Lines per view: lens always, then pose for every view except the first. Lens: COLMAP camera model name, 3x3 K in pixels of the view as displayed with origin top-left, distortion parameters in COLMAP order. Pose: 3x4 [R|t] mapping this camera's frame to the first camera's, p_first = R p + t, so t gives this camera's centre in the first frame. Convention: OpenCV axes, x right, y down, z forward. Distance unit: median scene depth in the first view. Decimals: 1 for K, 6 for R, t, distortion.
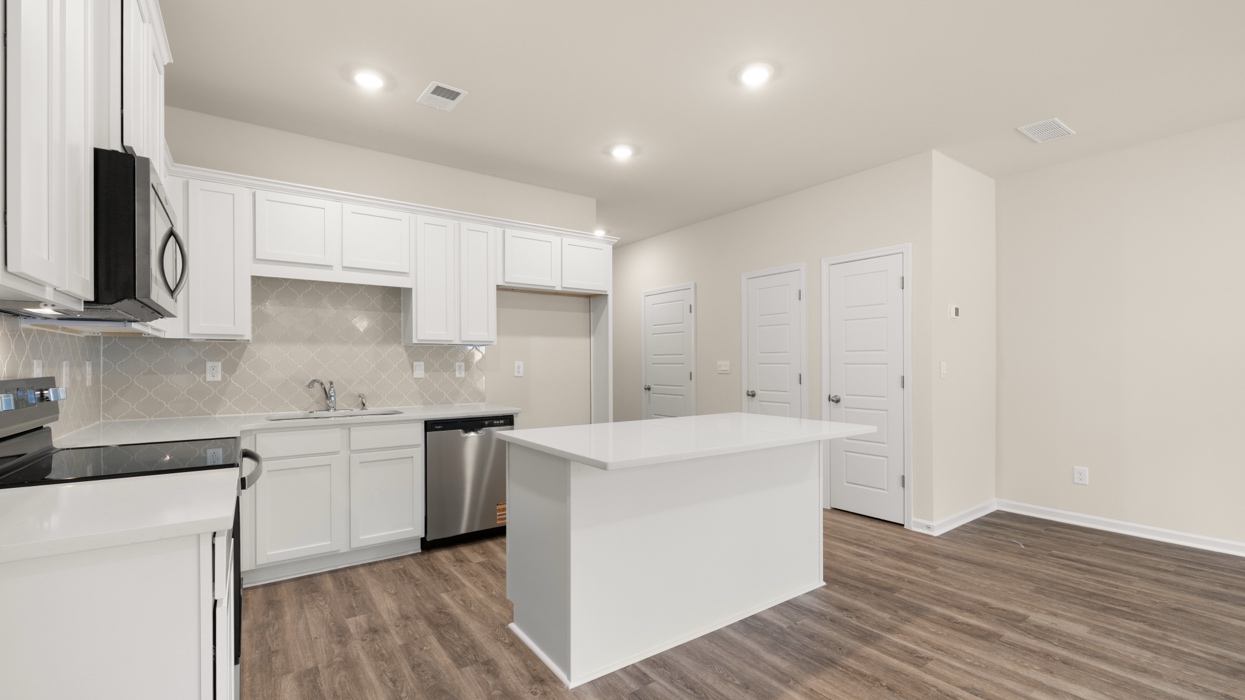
lens RADIAL K [[526.7, 0, 621.9], [0, 526.7, 361.3], [0, 0, 1]] dist [-0.002330, 0.000359]
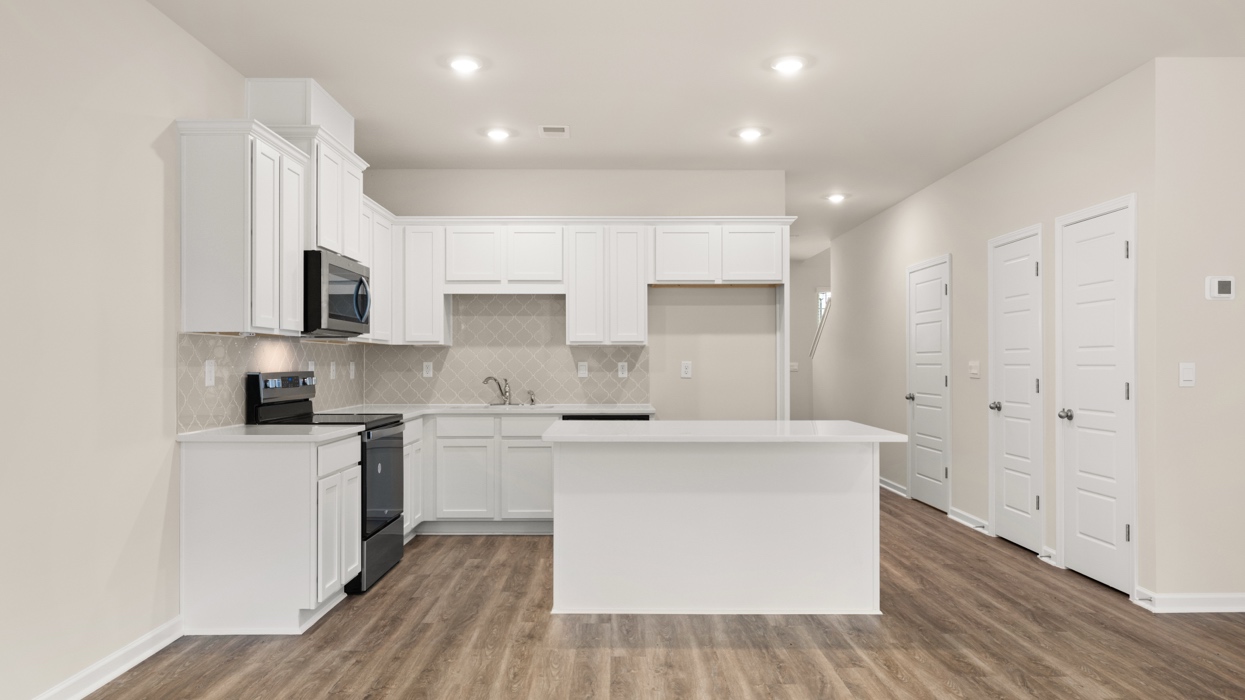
lens RADIAL K [[810.3, 0, 616.4], [0, 810.3, 356.5], [0, 0, 1]] dist [-0.002093, 0.003307]
pose [[0.814603, -0.002859, -0.580012, 0.799292], [0.000716, 0.999992, -0.003923, -0.004815], [0.580018, 0.002780, 0.814599, -0.363745]]
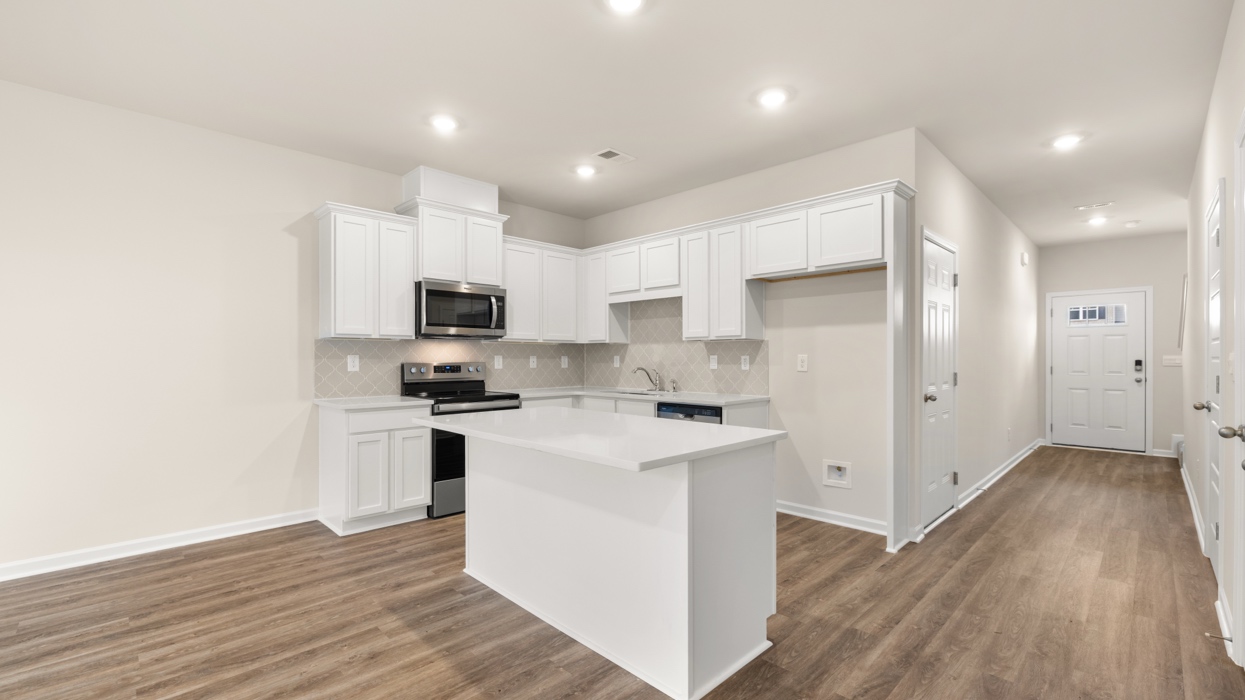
lens RADIAL K [[526.7, 0, 614.1], [0, 526.7, 357.0], [0, 0, 1]] dist [-0.002330, 0.000359]
pose [[0.148353, 0.001085, -0.988934, 0.979707], [0.004873, 0.999986, 0.001828, 0.001369], [0.988923, -0.005091, 0.148345, 0.804442]]
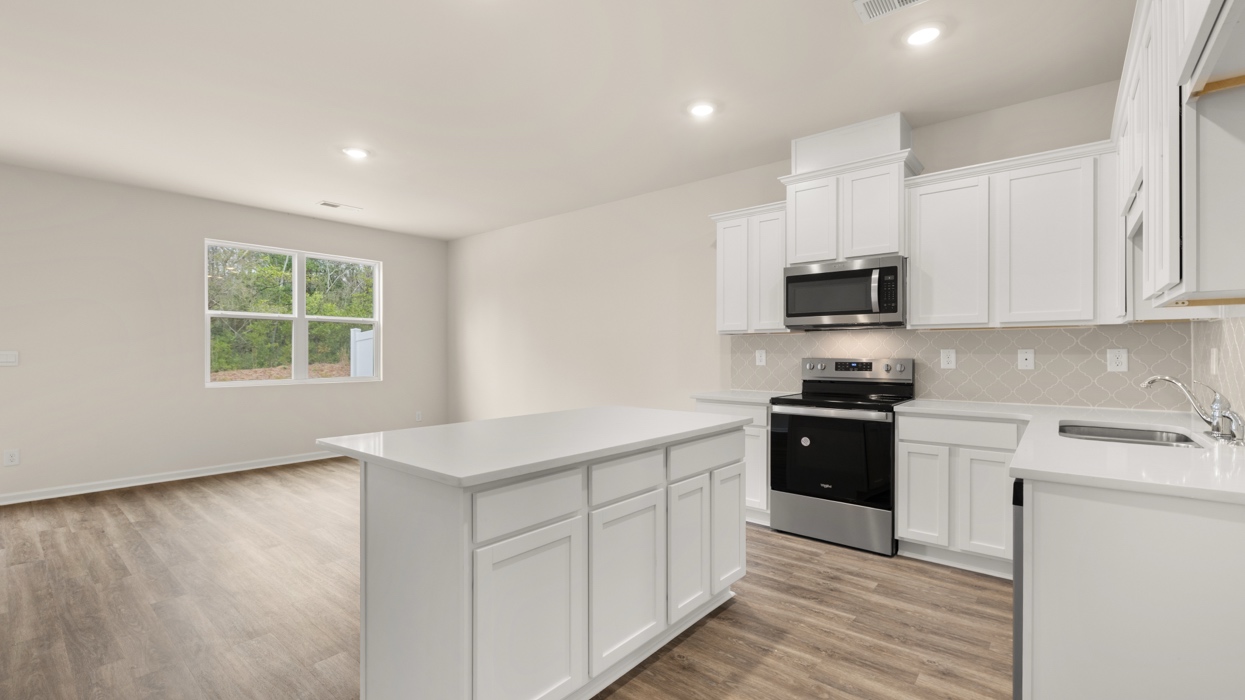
lens RADIAL K [[526.7, 0, 612.6], [0, 526.7, 352.1], [0, 0, 1]] dist [-0.002330, 0.000359]
pose [[-0.971503, 0.001985, -0.237017, 0.234867], [0.003217, 0.999983, -0.004811, 0.007338], [0.237004, -0.005436, -0.971493, 1.642730]]
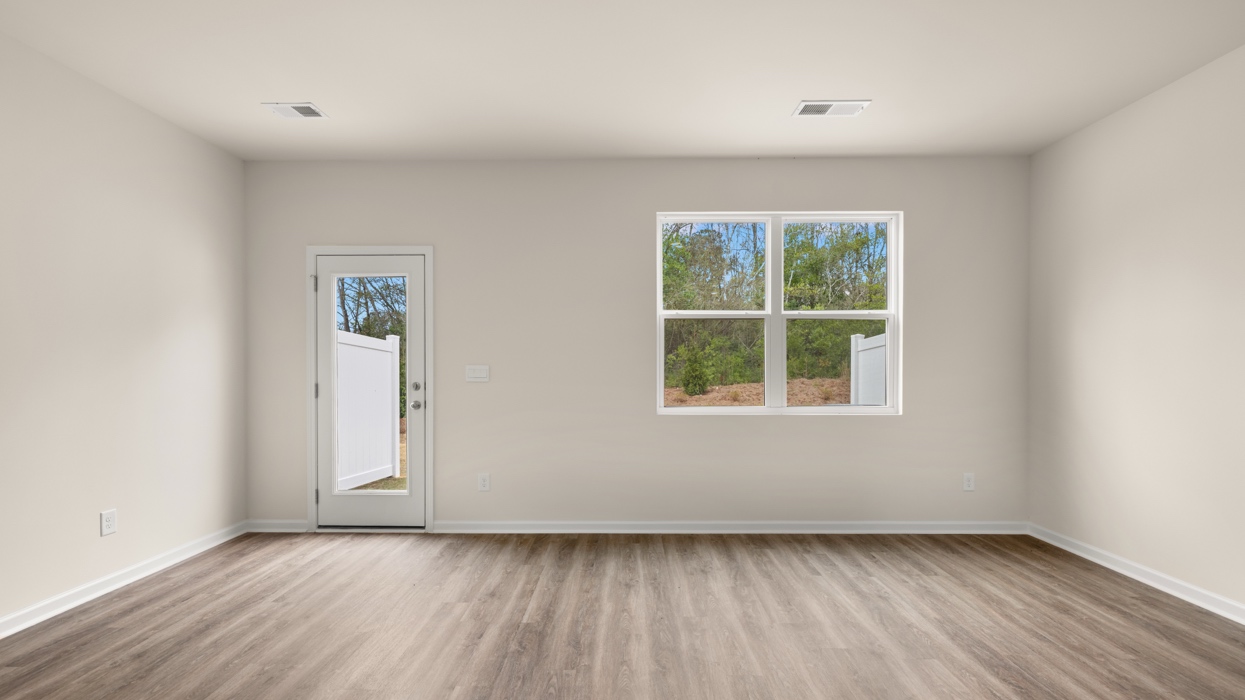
lens RADIAL K [[526.7, 0, 621.9], [0, 526.7, 371.0], [0, 0, 1]] dist [-0.002330, 0.000359]
pose [[-0.804843, -0.004716, 0.593470, 0.438347], [-0.003063, 0.999988, 0.003793, 0.000768], [-0.593480, 0.001235, -0.804848, 0.710112]]
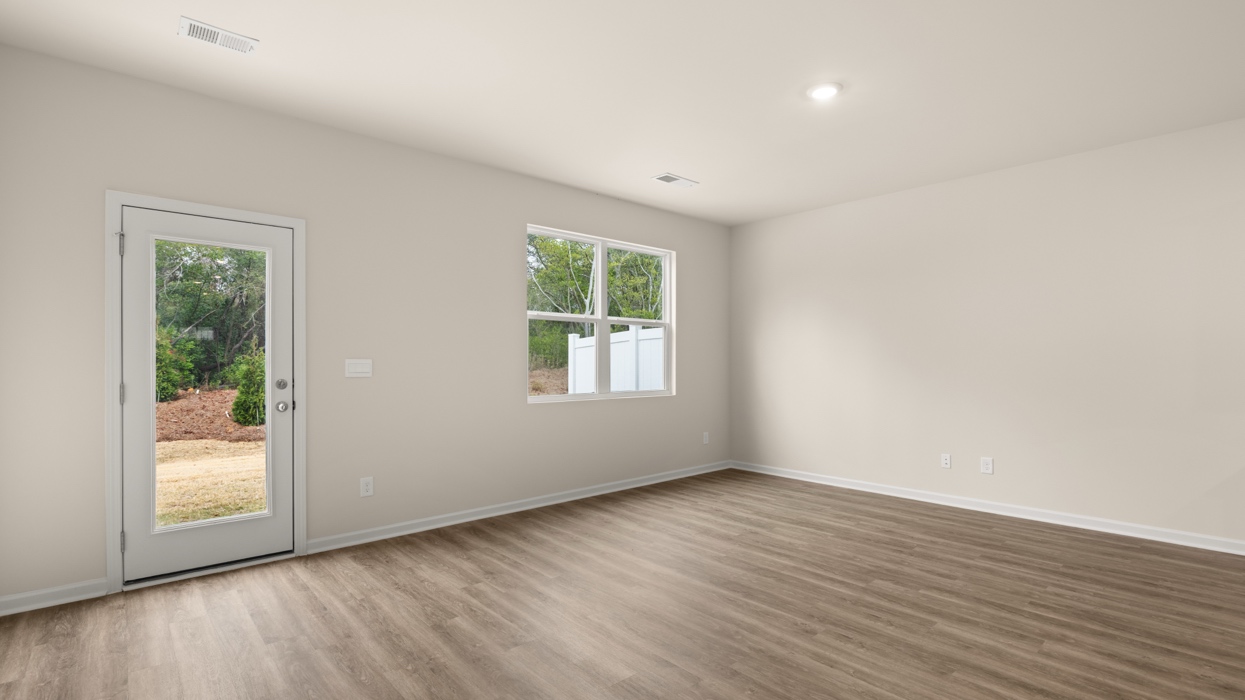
lens RADIAL K [[562.1, 0, 627.3], [0, 562.1, 363.4], [0, 0, 1]] dist [-0.009390, 0.001272]
pose [[-0.994095, 0.001163, -0.108507, 1.038720], [0.001545, 0.999993, -0.003440, 0.007557], [0.108502, -0.003587, -0.994090, 1.192839]]
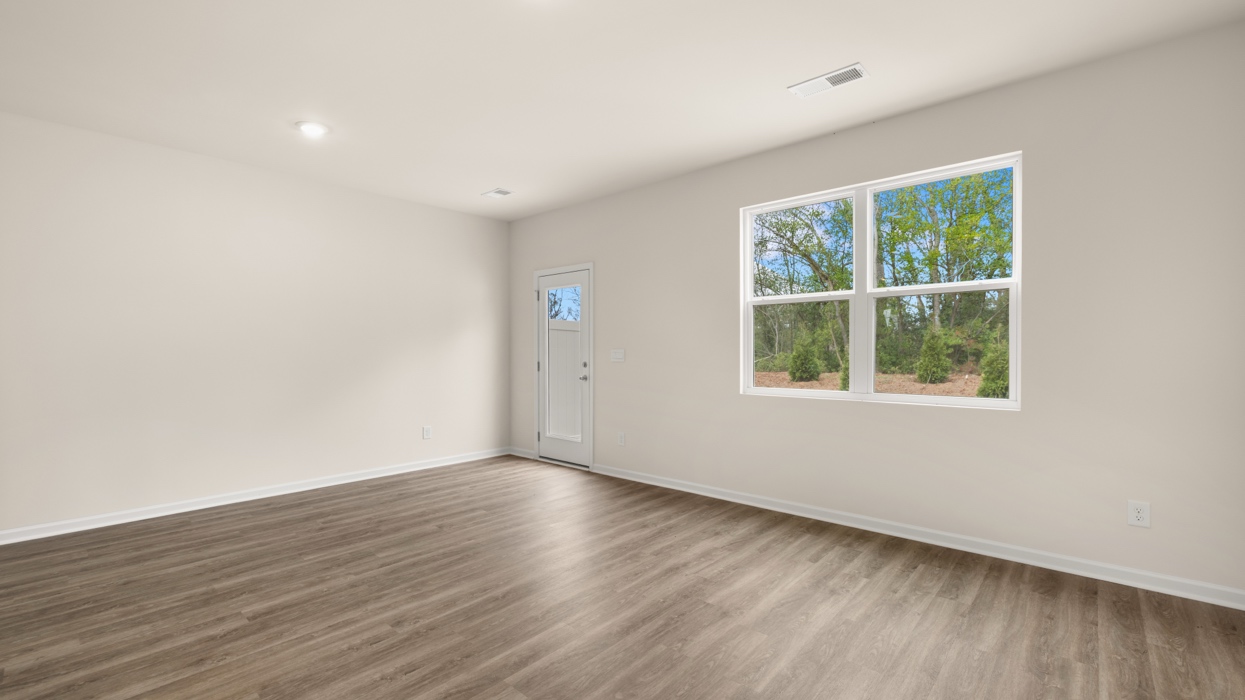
lens RADIAL K [[526.7, 0, 628.3], [0, 526.7, 358.2], [0, 0, 1]] dist [-0.002330, 0.000359]
pose [[-0.218722, -0.012613, 0.975706, -0.174046], [-0.003370, 0.999920, 0.012170, 0.000394], [-0.975781, -0.000626, -0.218747, 0.212116]]
